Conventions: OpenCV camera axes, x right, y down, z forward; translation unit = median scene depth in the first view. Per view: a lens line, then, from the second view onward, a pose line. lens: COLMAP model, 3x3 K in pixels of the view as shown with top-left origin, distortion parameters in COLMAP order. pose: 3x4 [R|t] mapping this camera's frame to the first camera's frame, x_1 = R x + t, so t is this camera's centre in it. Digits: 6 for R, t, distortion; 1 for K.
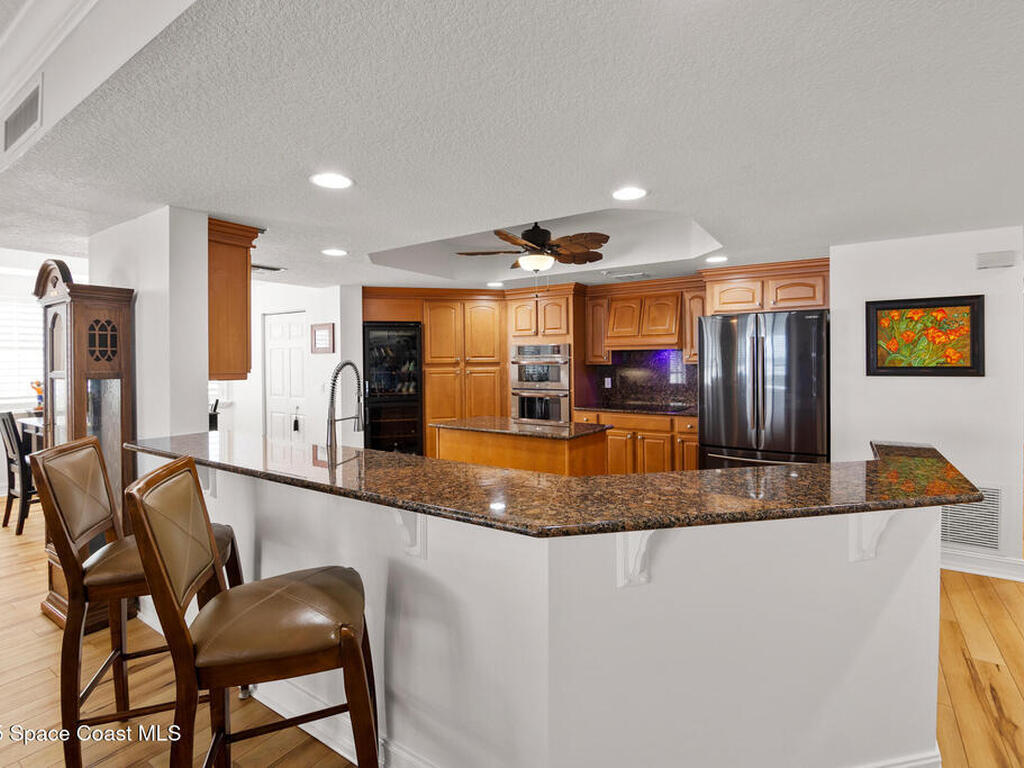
lens RADIAL K [[505.5, 0, 509.7], [0, 505.5, 377.4], [0, 0, 1]] dist [0.000012, -0.001274]
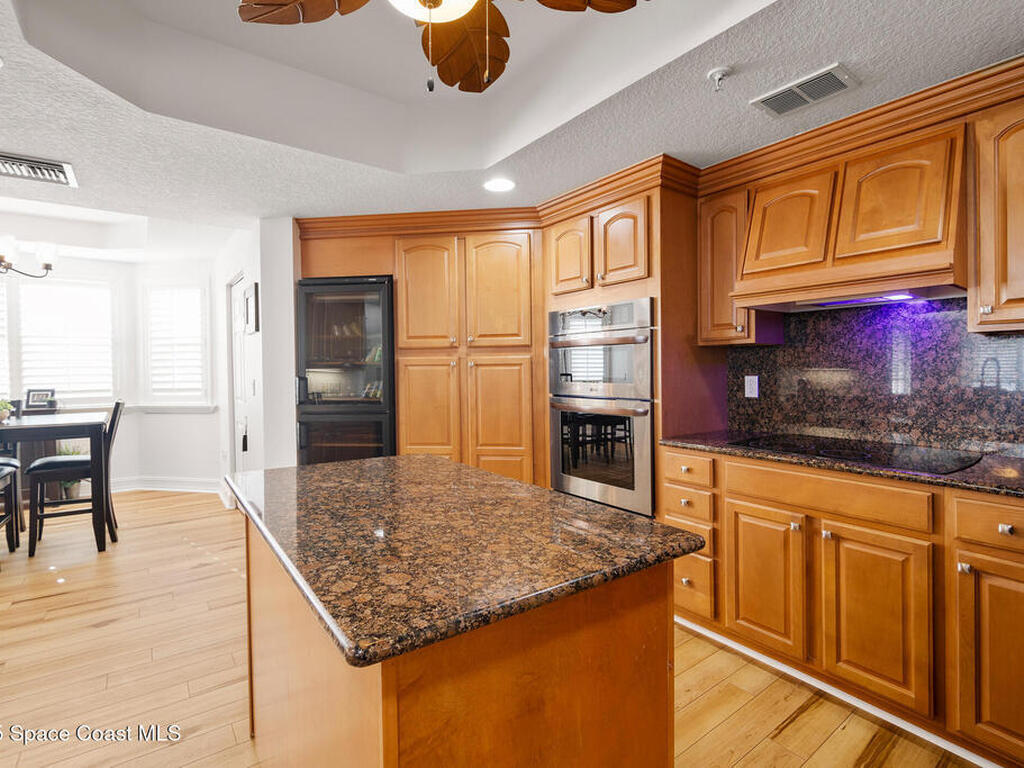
lens RADIAL K [[505.5, 0, 513.3], [0, 505.5, 378.5], [0, 0, 1]] dist [0.000012, -0.001274]
pose [[0.938201, 0.007748, -0.346003, 0.154635], [-0.012745, 0.999845, -0.012169, 0.012305], [0.345855, 0.015827, 0.938154, 0.520444]]
